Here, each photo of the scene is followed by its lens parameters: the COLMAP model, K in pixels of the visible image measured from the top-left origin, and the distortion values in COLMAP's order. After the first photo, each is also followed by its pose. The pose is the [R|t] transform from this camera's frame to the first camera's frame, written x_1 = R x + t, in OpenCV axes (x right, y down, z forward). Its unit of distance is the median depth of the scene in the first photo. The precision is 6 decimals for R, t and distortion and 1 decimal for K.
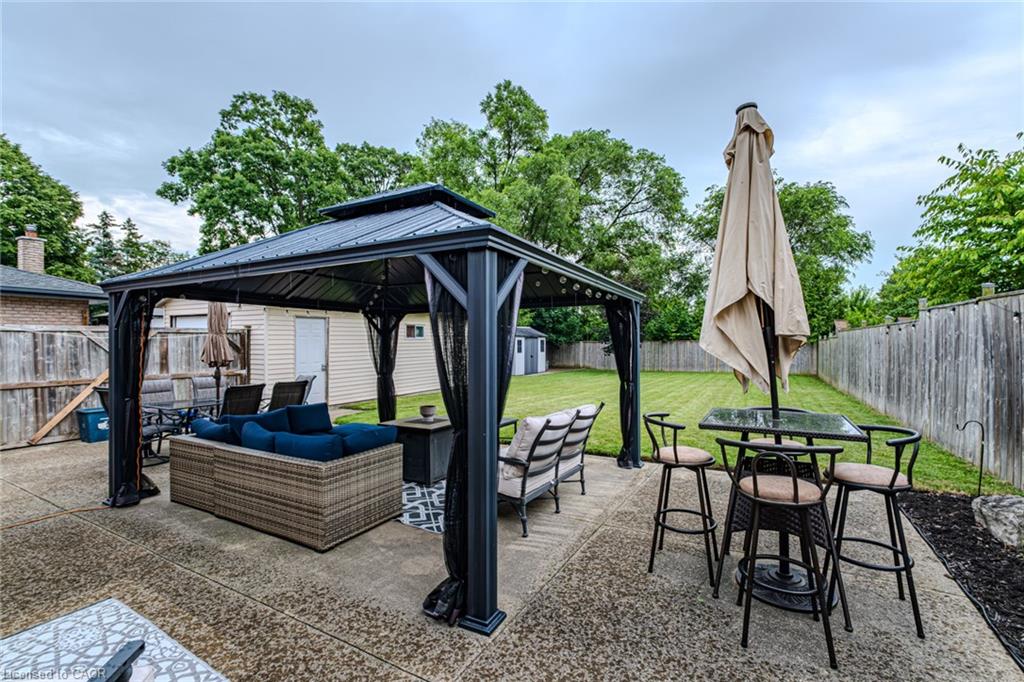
lens RADIAL K [[445.4, 0, 516.7], [0, 445.4, 341.3], [0, 0, 1]] dist [0.000418, -0.004661]
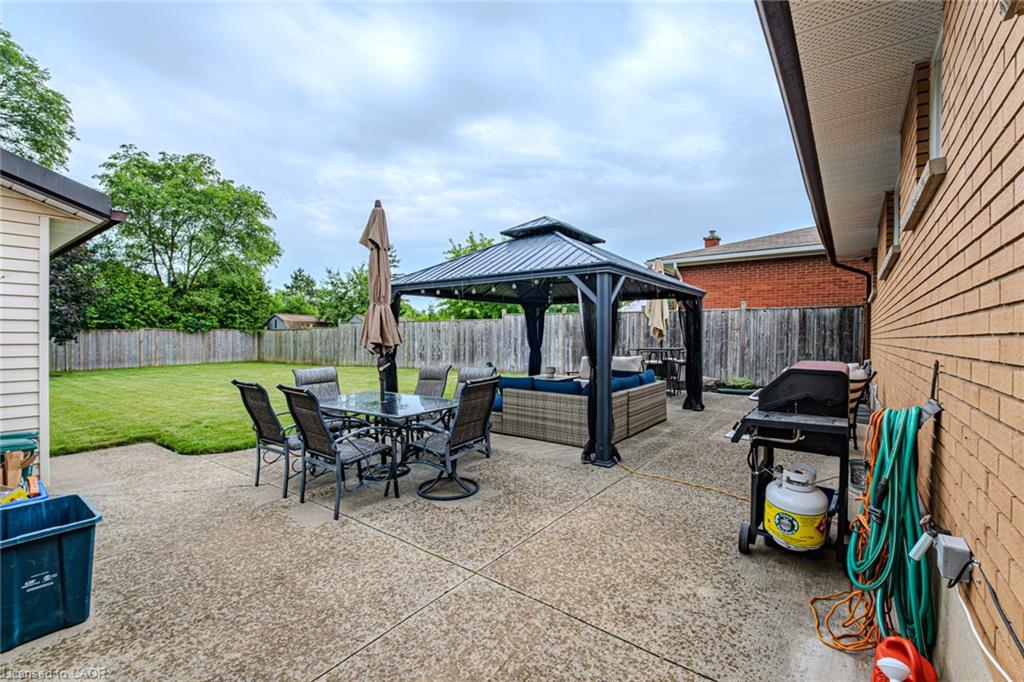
lens RADIAL K [[445.4, 0, 523.0], [0, 445.4, 338.1], [0, 0, 1]] dist [0.000418, -0.004661]
pose [[0.124831, -0.006493, 0.992157, -0.291912], [-0.001969, 0.999975, 0.006792, 0.006557], [-0.992176, -0.002801, 0.124816, 0.154890]]
